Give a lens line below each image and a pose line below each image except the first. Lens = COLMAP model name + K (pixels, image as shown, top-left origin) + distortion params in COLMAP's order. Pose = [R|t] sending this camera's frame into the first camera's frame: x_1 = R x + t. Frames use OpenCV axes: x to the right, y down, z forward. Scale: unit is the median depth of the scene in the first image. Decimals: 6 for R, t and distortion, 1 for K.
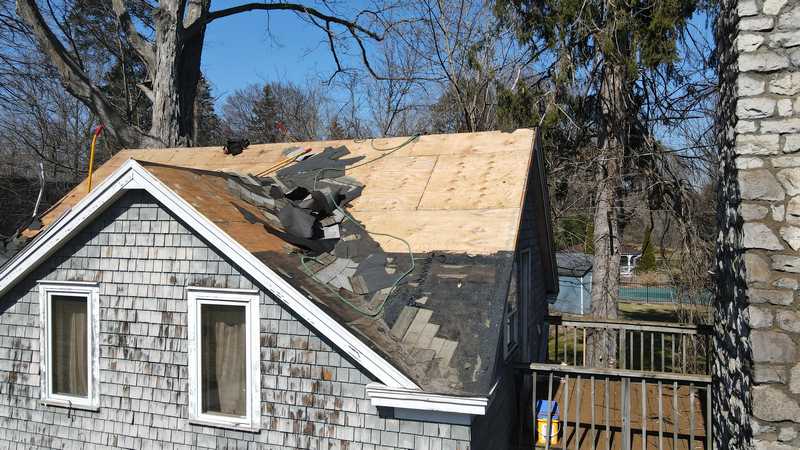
lens RADIAL K [[591.4, 0, 400.6], [0, 591.4, 223.9], [0, 0, 1]] dist [-0.003164, 0.027731]
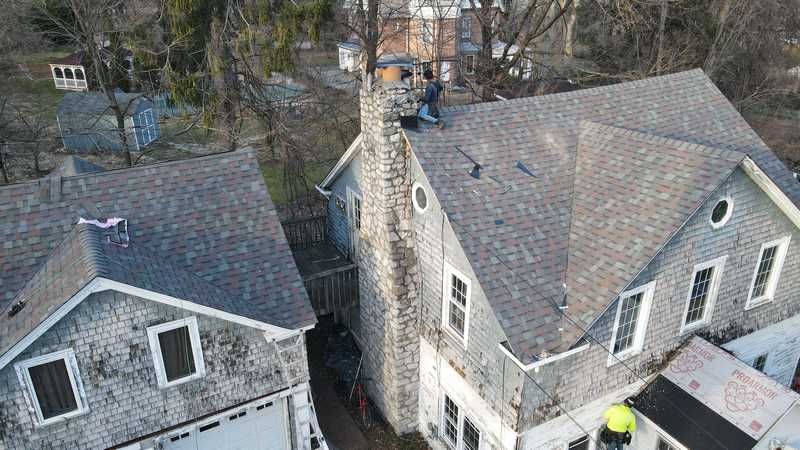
lens RADIAL K [[591.4, 0, 401.5], [0, 591.4, 224.6], [0, 0, 1]] dist [-0.003164, 0.027731]
pose [[0.657380, -0.307523, 0.687955, -0.959882], [0.006927, 0.915368, 0.402559, -0.861880], [-0.753528, -0.259868, 0.603874, -0.540665]]
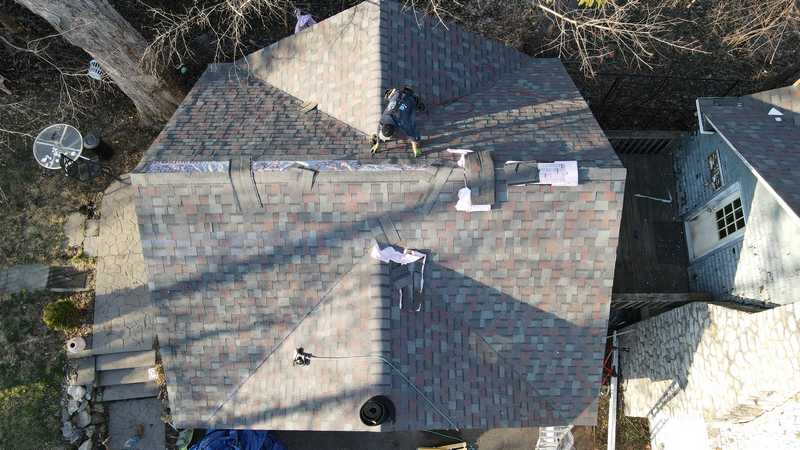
lens RADIAL K [[591.4, 0, 402.4], [0, 591.4, 226.8], [0, 0, 1]] dist [-0.003164, 0.027731]
pose [[0.940904, -0.329187, 0.079596, -0.355580], [0.017943, 0.283146, 0.958909, -1.570294], [-0.338198, -0.900813, 0.272320, 1.014548]]
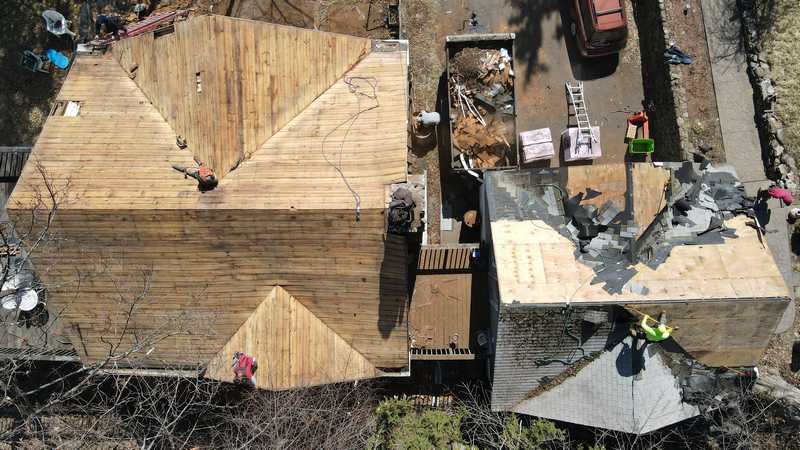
lens RADIAL K [[591.4, 0, 406.5], [0, 591.4, 221.0], [0, 0, 1]] dist [-0.003164, 0.027731]
pose [[-0.931825, 0.362264, 0.021597, 0.498064], [0.014411, -0.022527, 0.999642, -2.706897], [0.362621, 0.931803, 0.015771, 0.828047]]
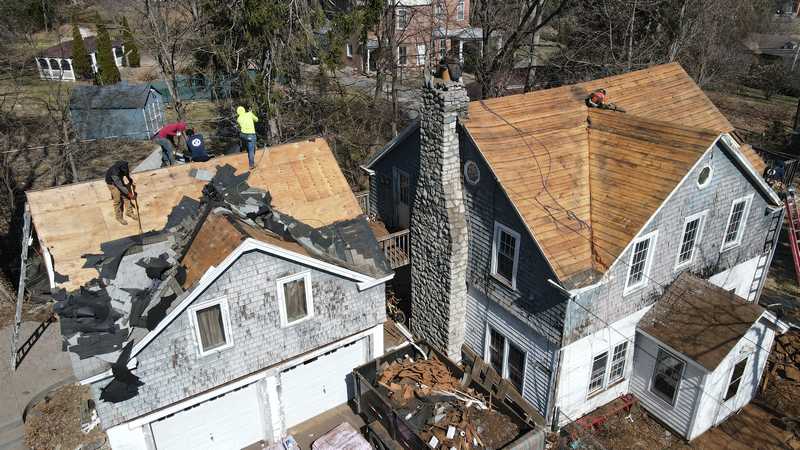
lens RADIAL K [[591.4, 0, 401.2], [0, 591.4, 224.3], [0, 0, 1]] dist [-0.003164, 0.027731]
pose [[0.598666, -0.350147, 0.720414, -1.593324], [0.009390, 0.902401, 0.430795, -1.028213], [-0.800944, -0.251138, 0.543525, -0.538628]]
